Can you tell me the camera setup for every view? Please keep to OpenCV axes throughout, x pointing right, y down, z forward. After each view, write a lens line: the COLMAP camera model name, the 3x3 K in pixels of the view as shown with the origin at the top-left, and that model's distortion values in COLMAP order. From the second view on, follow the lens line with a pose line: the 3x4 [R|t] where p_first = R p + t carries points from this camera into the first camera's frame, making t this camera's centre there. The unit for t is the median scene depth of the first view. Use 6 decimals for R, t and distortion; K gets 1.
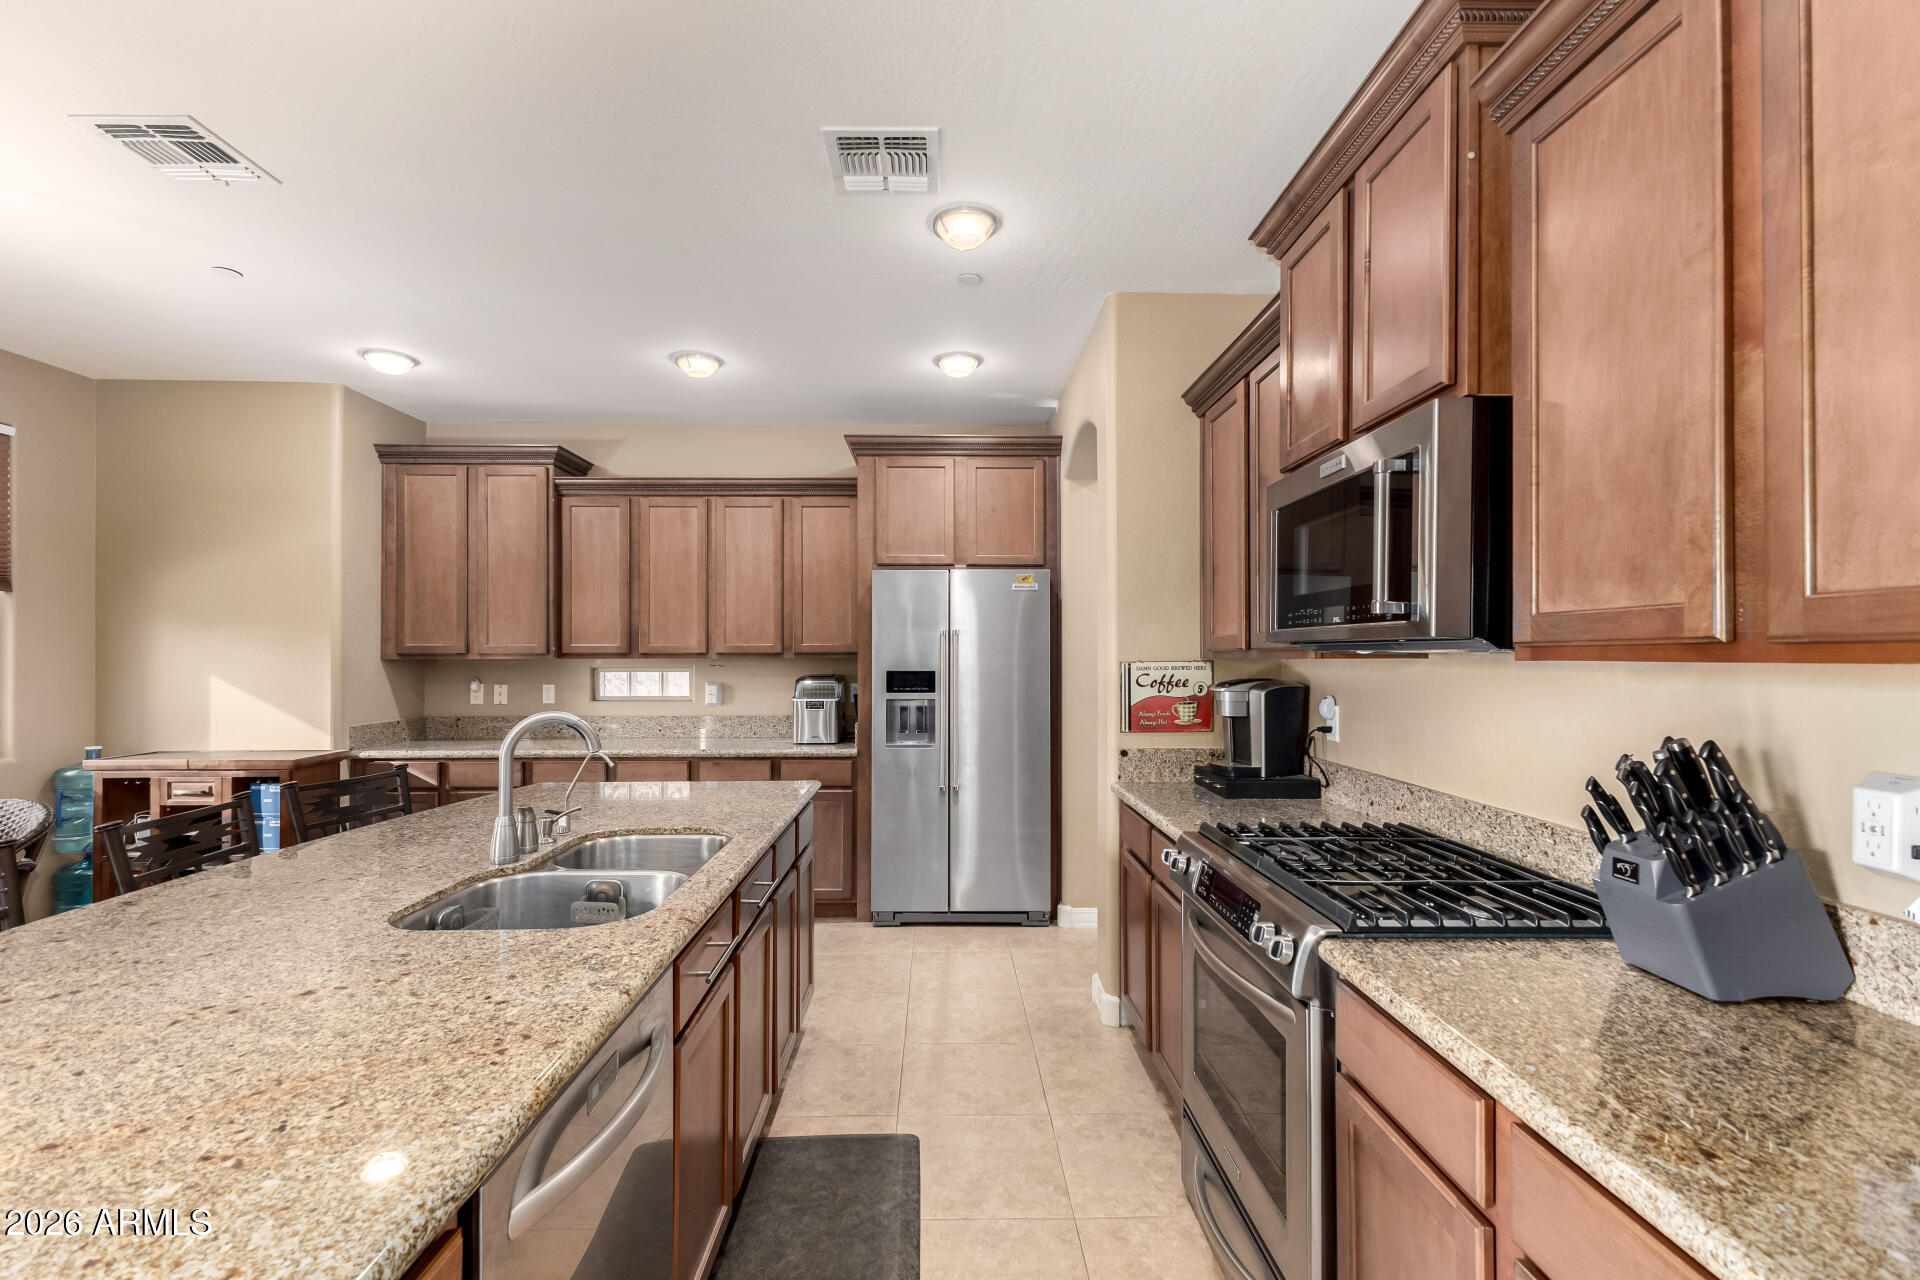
lens RADIAL K [[821.8, 0, 1045.5], [0, 821.8, 650.7], [0, 0, 1]] dist [0.002655, 0.000522]
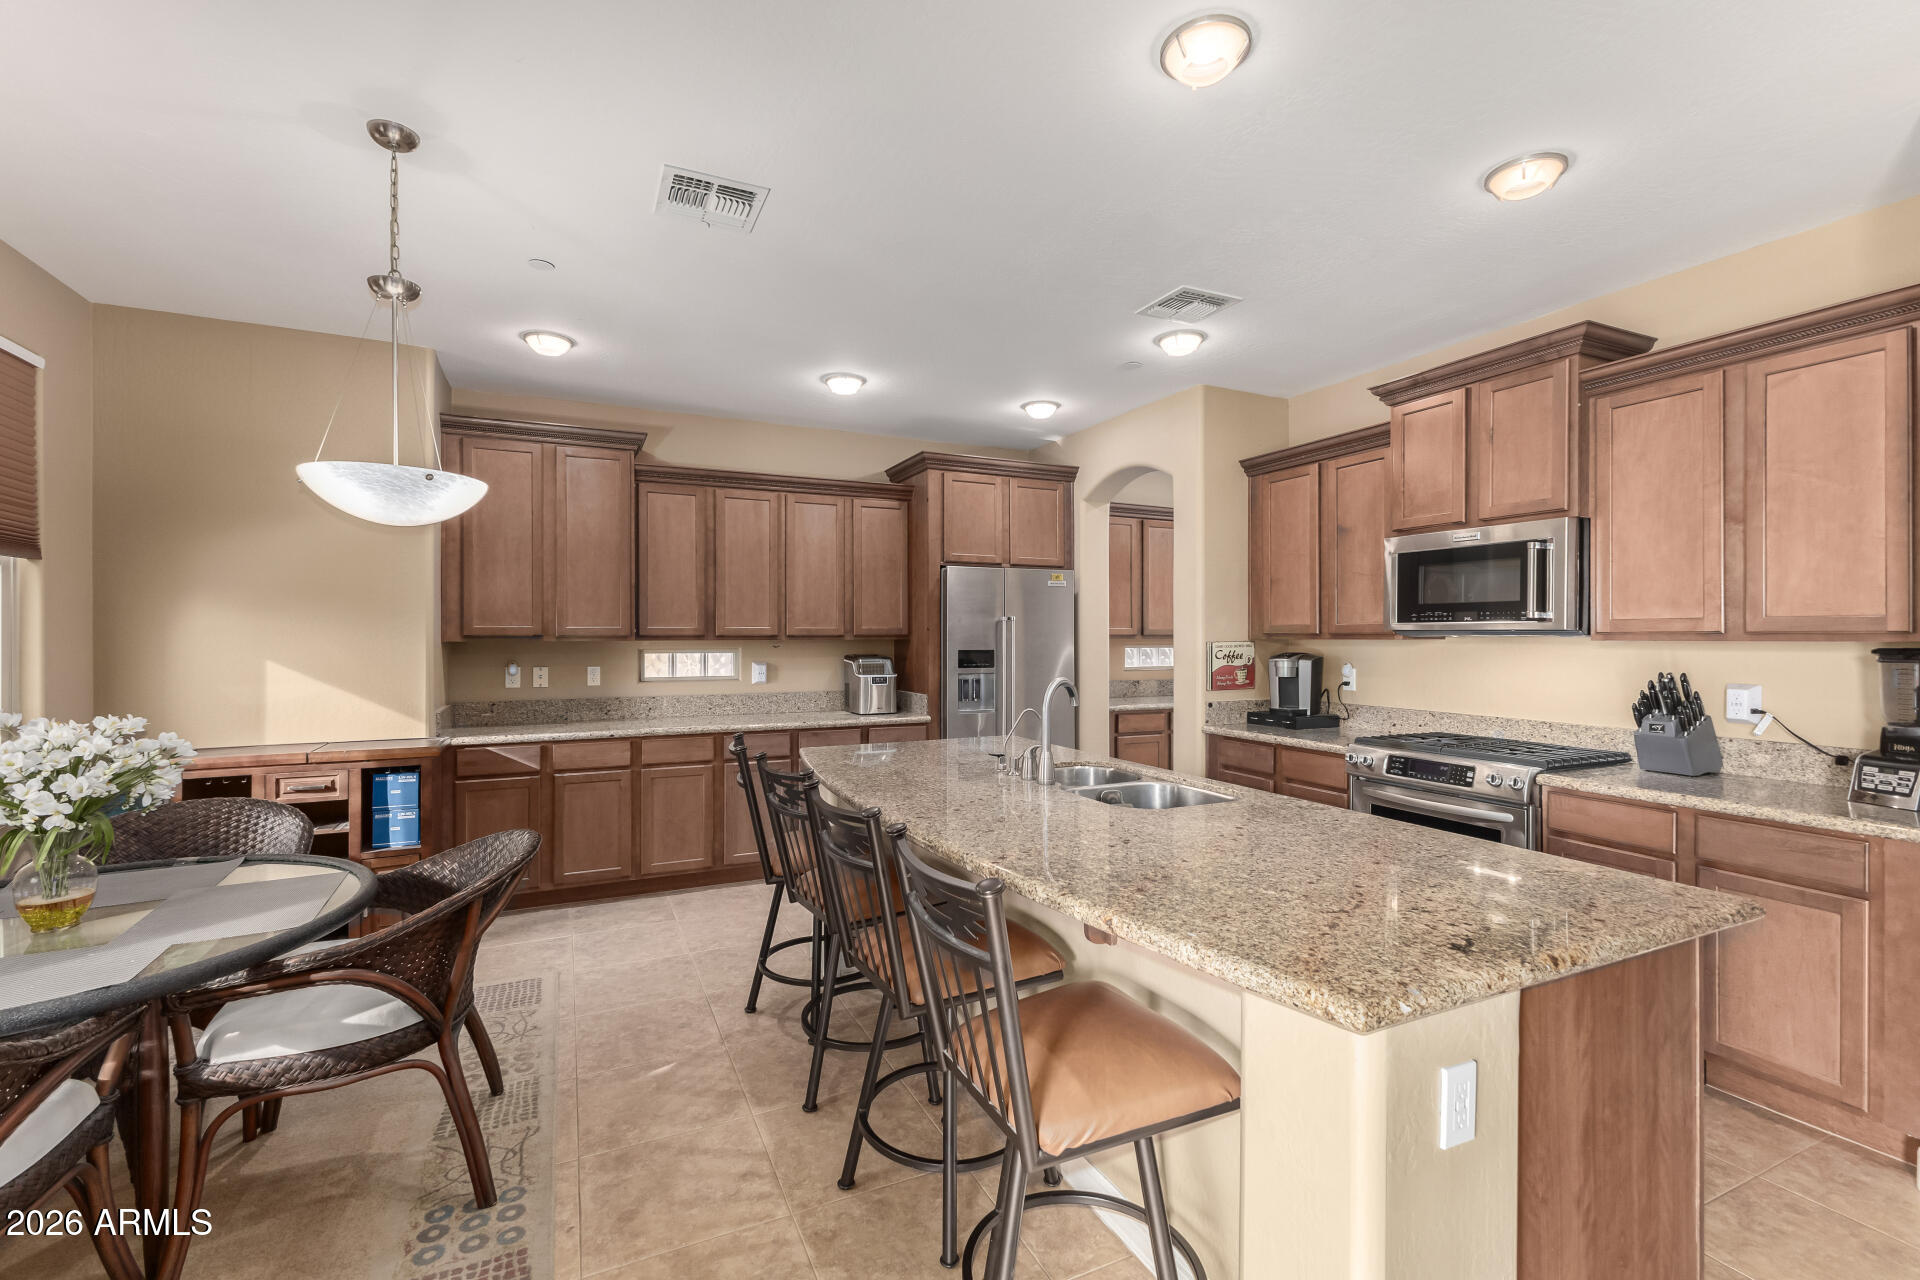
lens RADIAL K [[838.6, 0, 960.0], [0, 838.6, 640.0], [0, 0, 1]] dist [0.001268, 0.000214]
pose [[0.911873, -0.001710, 0.410469, -0.696745], [-0.002339, 0.999953, 0.009363, -0.001932], [-0.410466, -0.009498, 0.911826, -0.124868]]
